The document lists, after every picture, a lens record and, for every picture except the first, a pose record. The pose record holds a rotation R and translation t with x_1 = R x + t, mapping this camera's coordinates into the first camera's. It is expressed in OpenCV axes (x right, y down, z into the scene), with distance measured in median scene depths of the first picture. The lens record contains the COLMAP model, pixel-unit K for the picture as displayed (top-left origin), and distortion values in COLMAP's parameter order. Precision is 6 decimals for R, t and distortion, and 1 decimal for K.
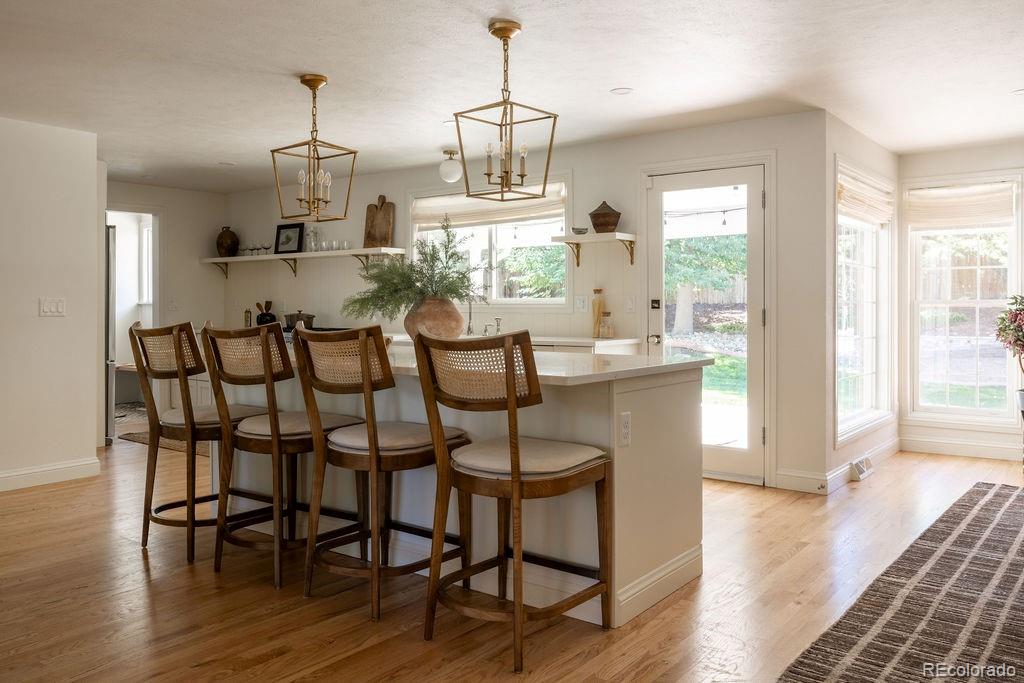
lens RADIAL K [[798.5, 0, 513.2], [0, 798.5, 335.4], [0, 0, 1]] dist [0.006343, 0.016582]
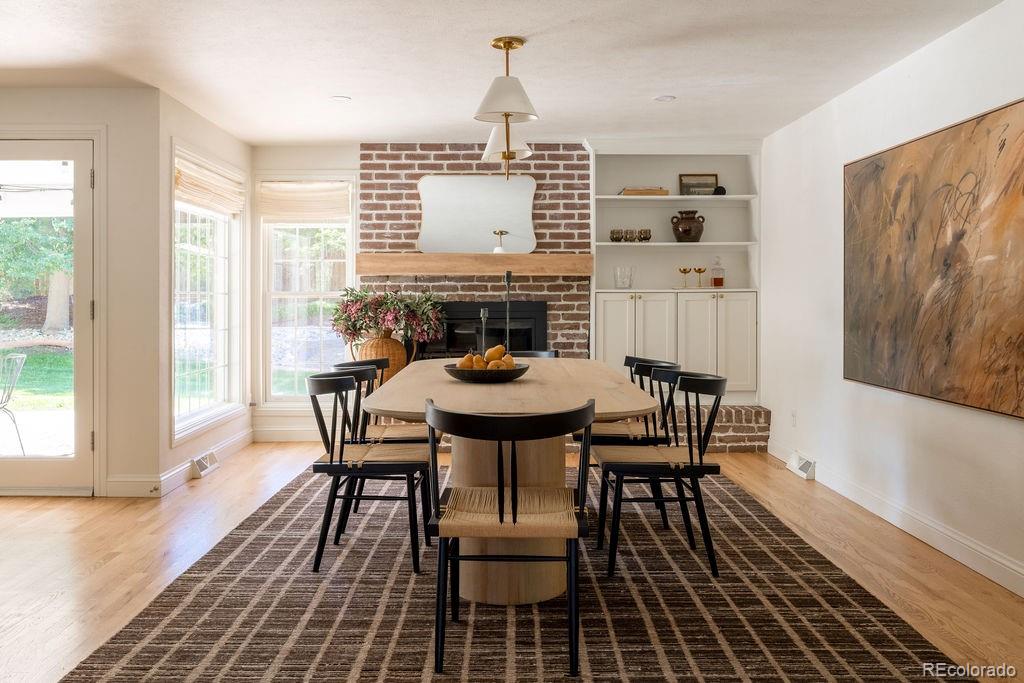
lens RADIAL K [[850.7, 0, 512.5], [0, 850.7, 336.4], [0, 0, 1]] dist [-0.007953, 0.012559]
pose [[0.811601, -0.026341, 0.583618, 0.148710], [0.020663, 0.999652, 0.016384, 0.001631], [-0.583846, -0.001238, 0.811863, -0.059465]]
